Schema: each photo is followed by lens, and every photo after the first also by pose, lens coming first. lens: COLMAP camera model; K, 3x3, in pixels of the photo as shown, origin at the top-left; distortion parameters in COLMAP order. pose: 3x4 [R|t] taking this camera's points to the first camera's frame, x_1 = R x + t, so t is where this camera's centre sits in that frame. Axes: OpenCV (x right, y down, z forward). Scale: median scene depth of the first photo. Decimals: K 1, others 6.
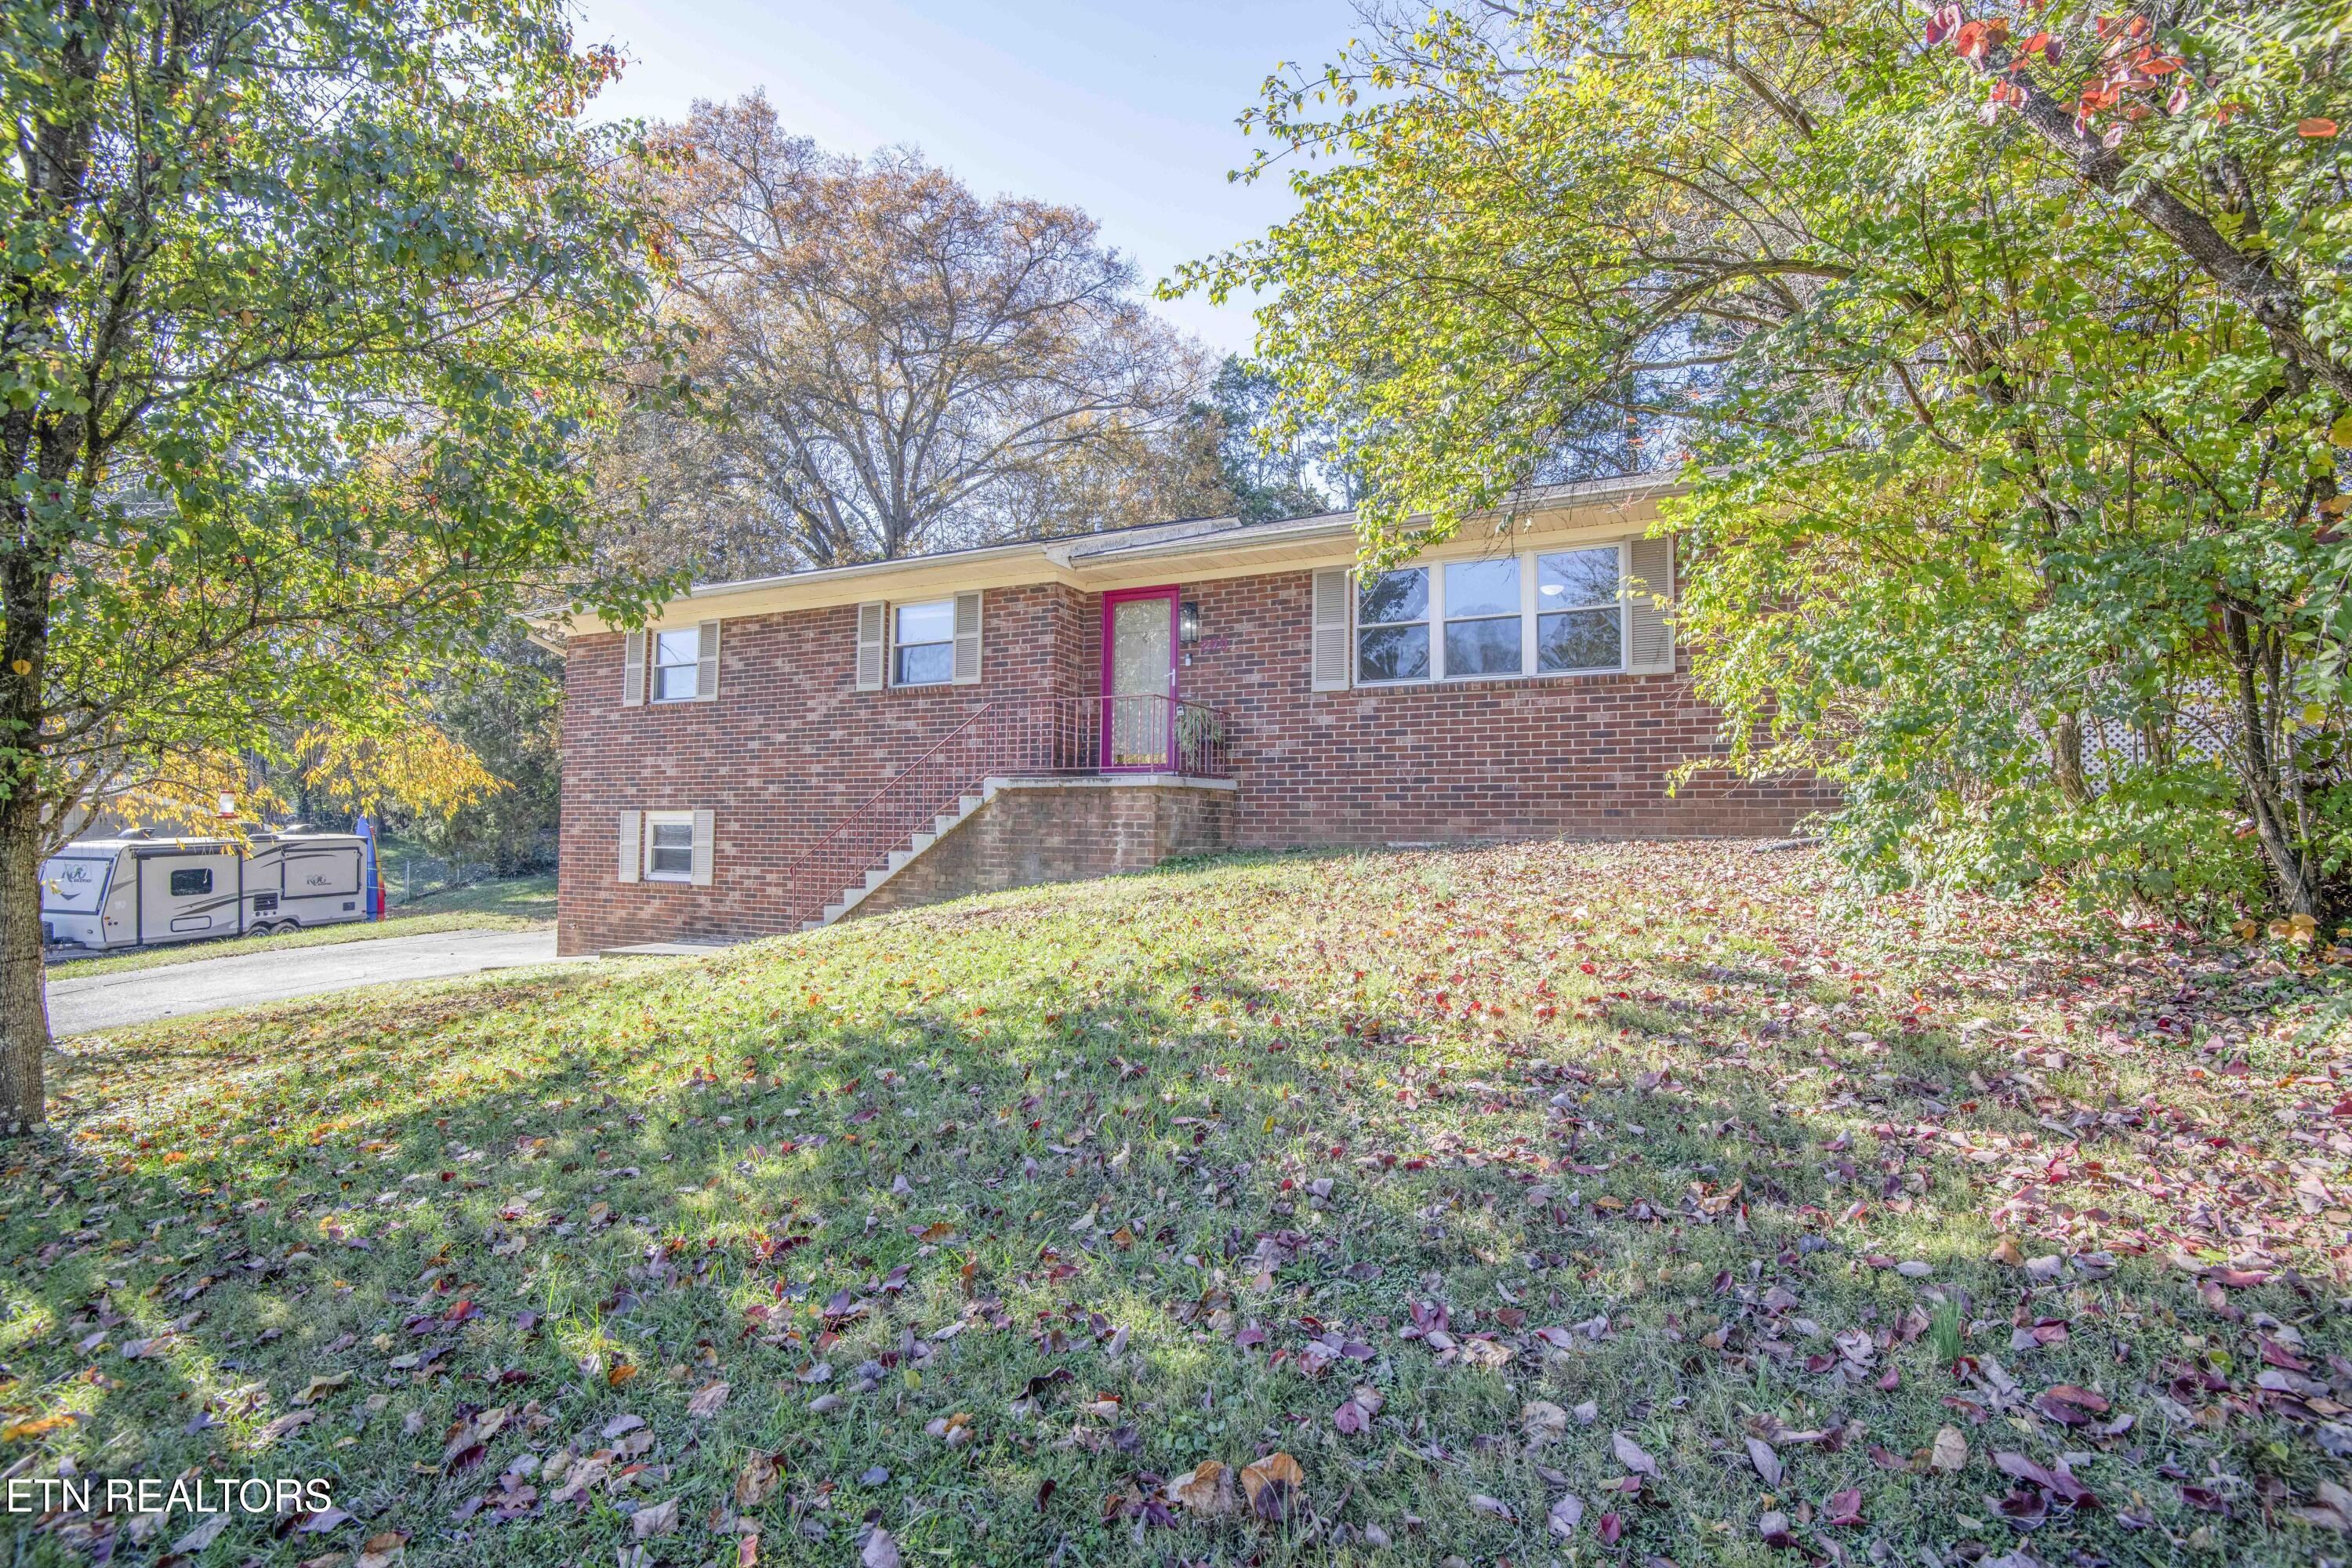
lens RADIAL K [[1090.1, 0, 1182.5], [0, 1090.1, 790.3], [0, 0, 1]] dist [0.000292, -0.028628]
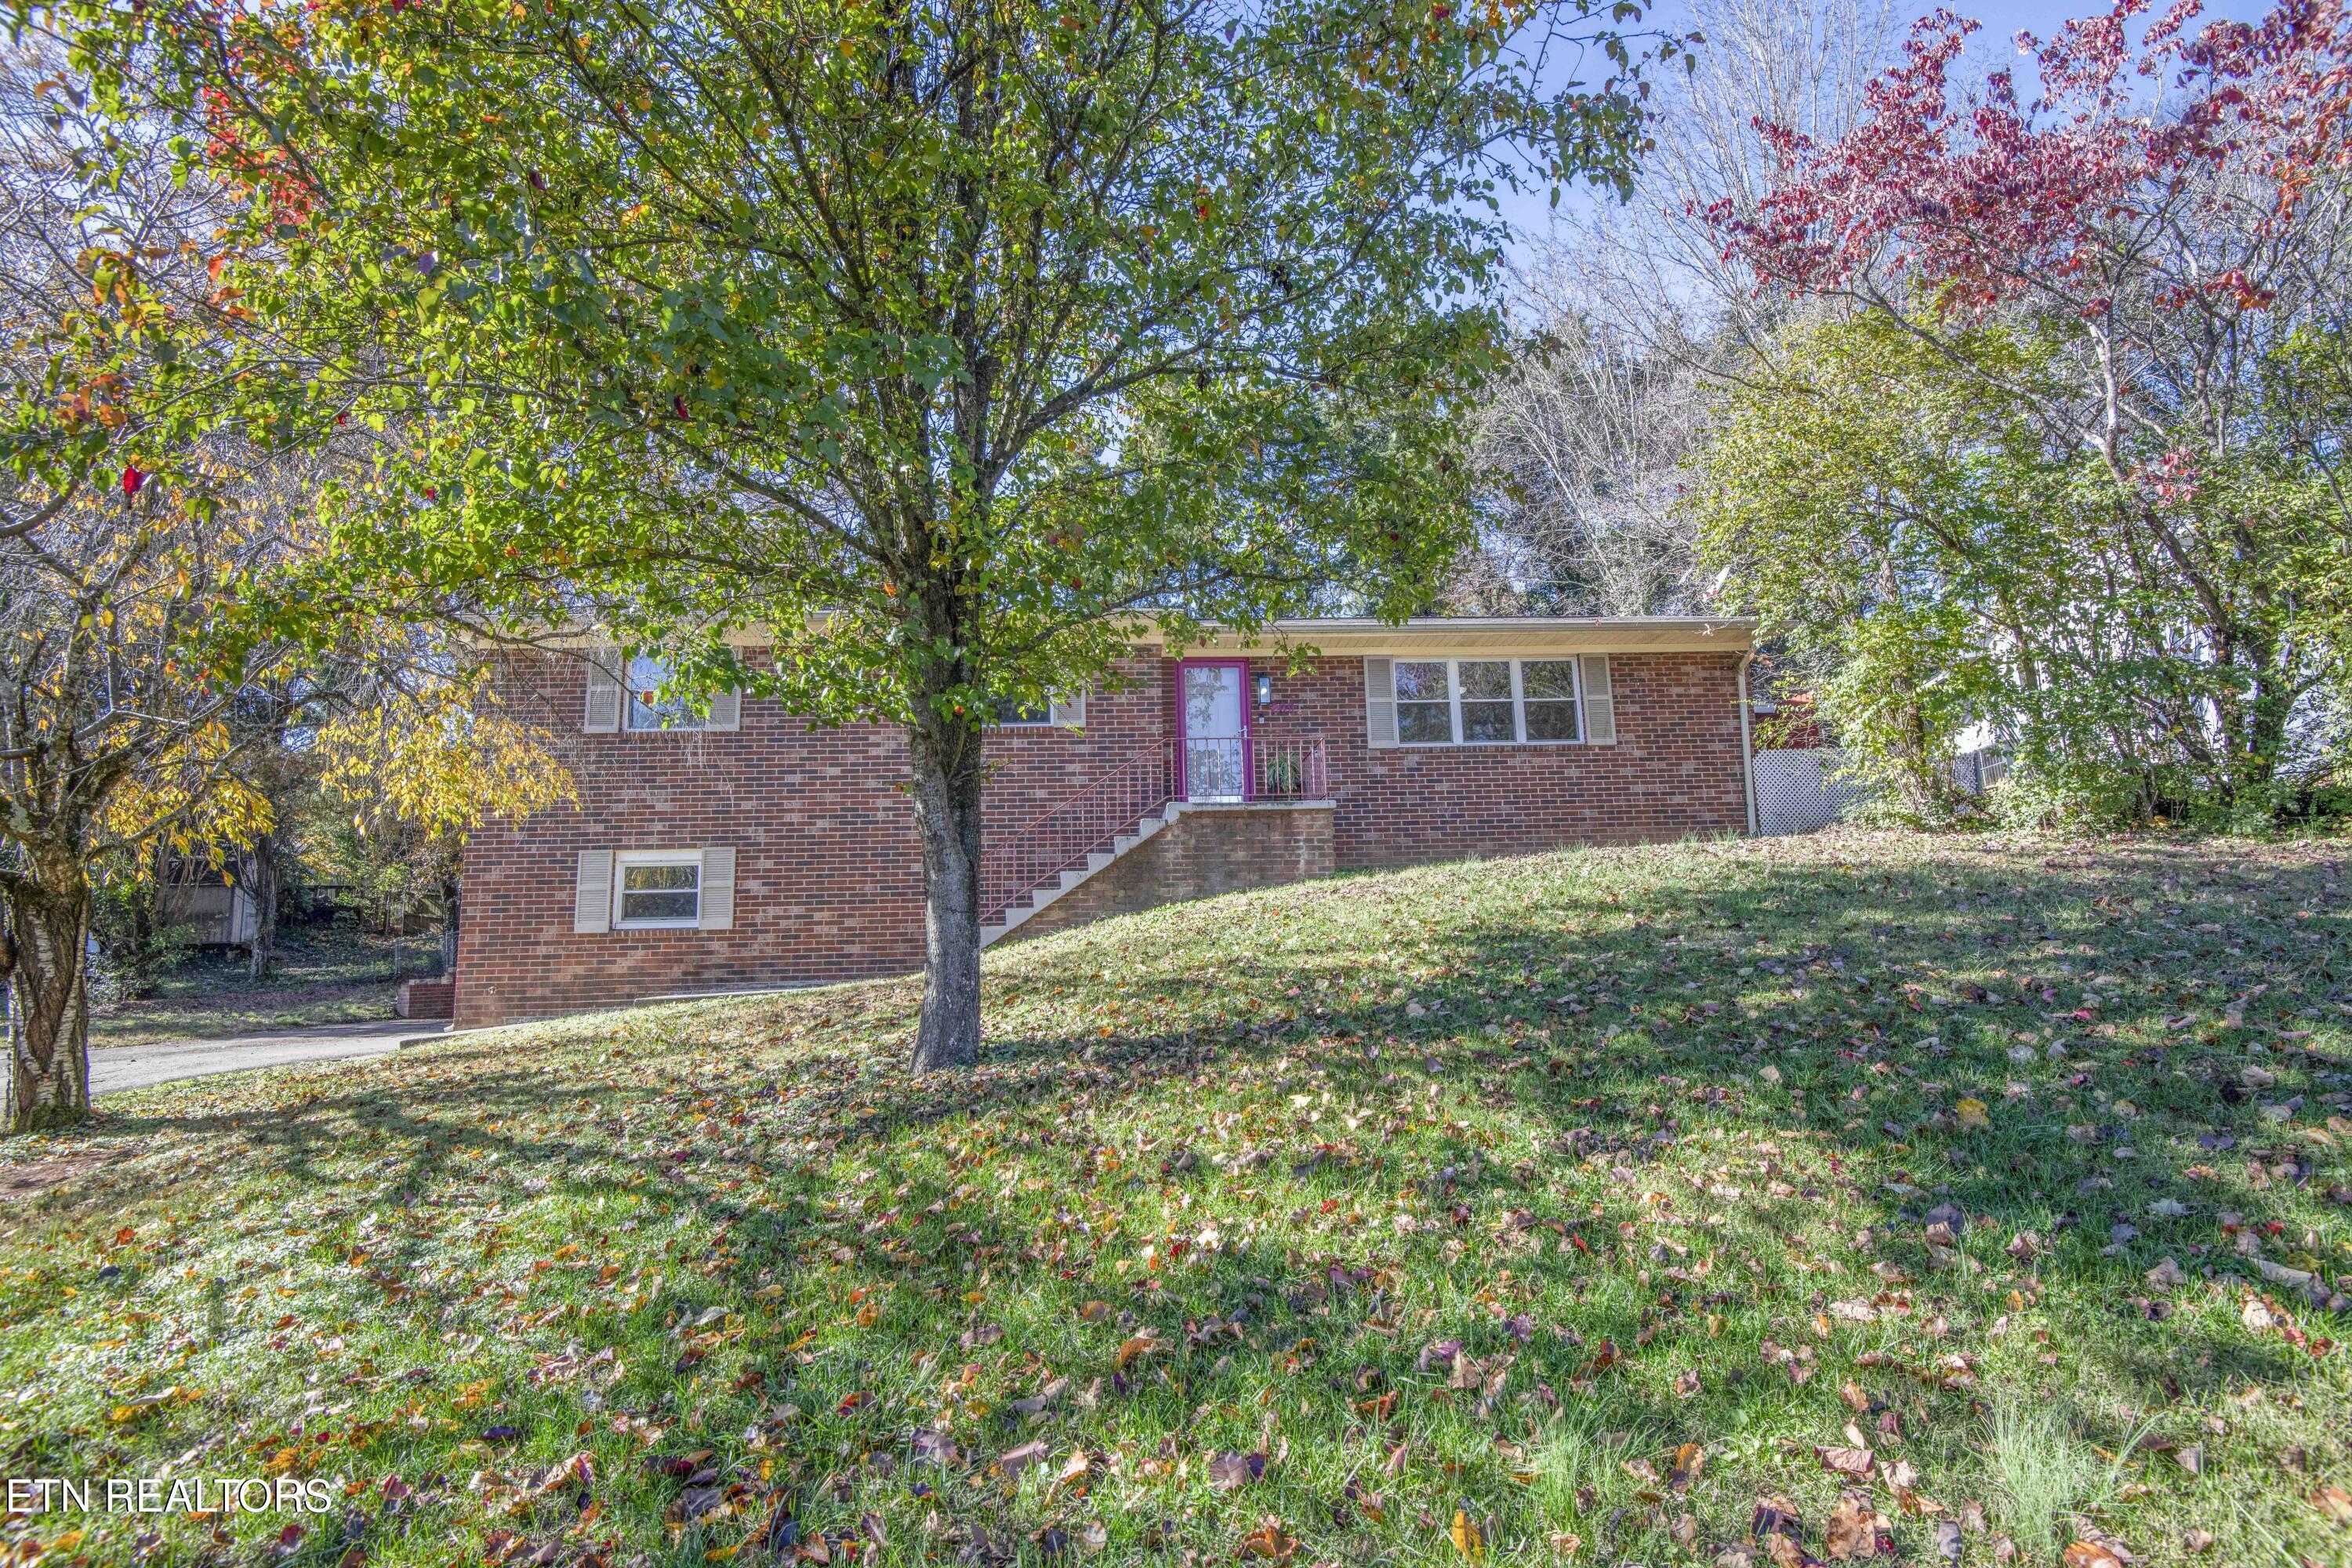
lens RADIAL K [[1090.1, 0, 1182.5], [0, 1090.1, 790.3], [0, 0, 1]] dist [0.000292, -0.028628]
pose [[0.854780, 0.043706, 0.517146, -0.727150], [0.017090, 0.993537, -0.112215, 0.099574], [-0.518708, 0.104757, 0.848509, 0.016962]]
